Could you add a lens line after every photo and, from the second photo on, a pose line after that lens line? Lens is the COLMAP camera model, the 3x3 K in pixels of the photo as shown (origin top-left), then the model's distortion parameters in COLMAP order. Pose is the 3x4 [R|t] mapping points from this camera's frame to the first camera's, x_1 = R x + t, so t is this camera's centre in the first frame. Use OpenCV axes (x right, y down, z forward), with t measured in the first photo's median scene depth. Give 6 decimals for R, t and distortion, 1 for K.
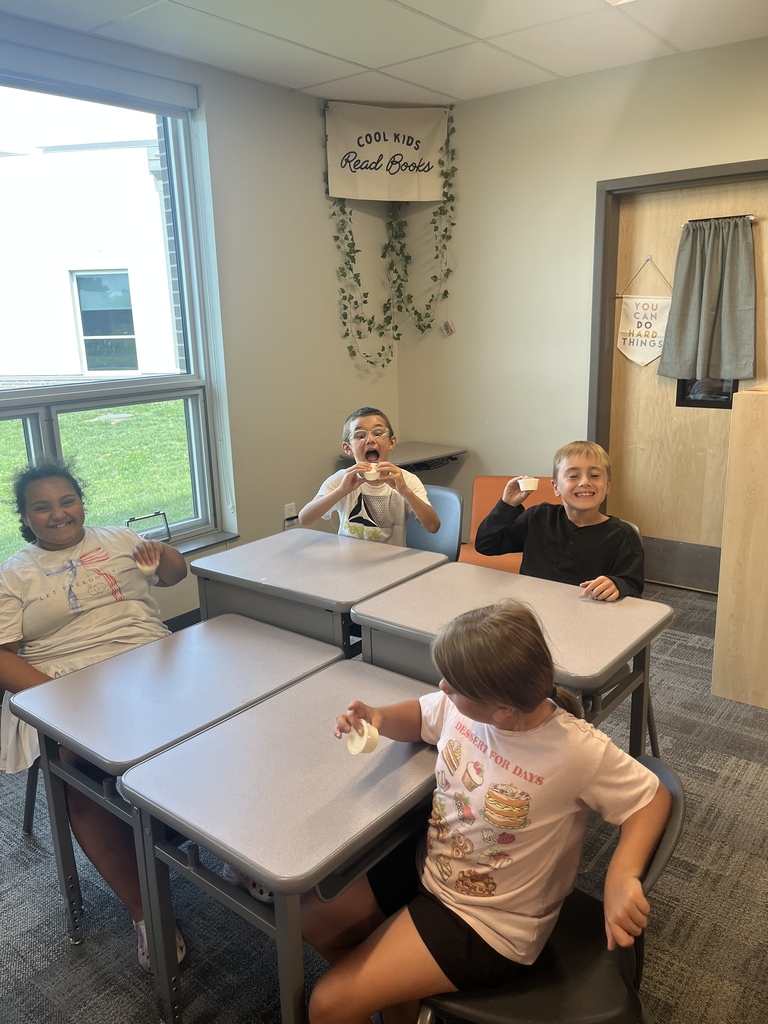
lens RADIAL K [[799.6, 0, 383.7], [0, 799.6, 509.4], [0, 0, 1]] dist [0.003383, -0.009212]
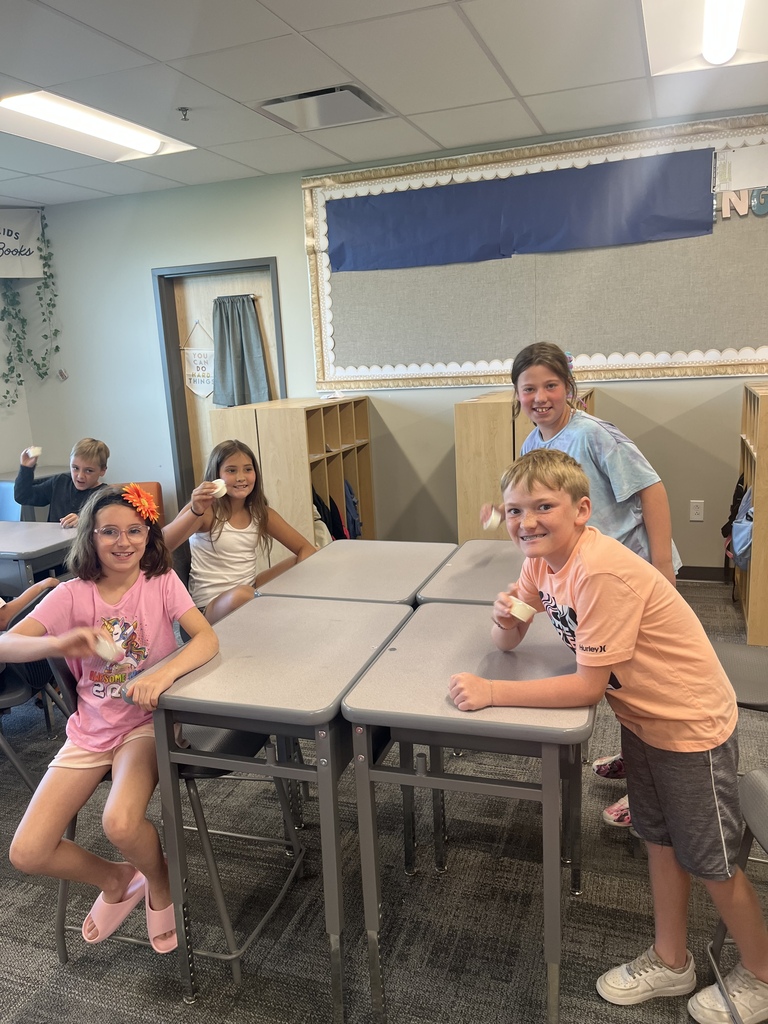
lens RADIAL K [[799.6, 0, 392.8], [0, 799.6, 536.4], [0, 0, 1]] dist [0.003383, -0.009212]
pose [[0.937900, -0.090945, 0.334772, 0.128115], [0.100591, 0.994861, -0.011552, 0.103056], [-0.332001, 0.044509, 0.942229, -0.387771]]
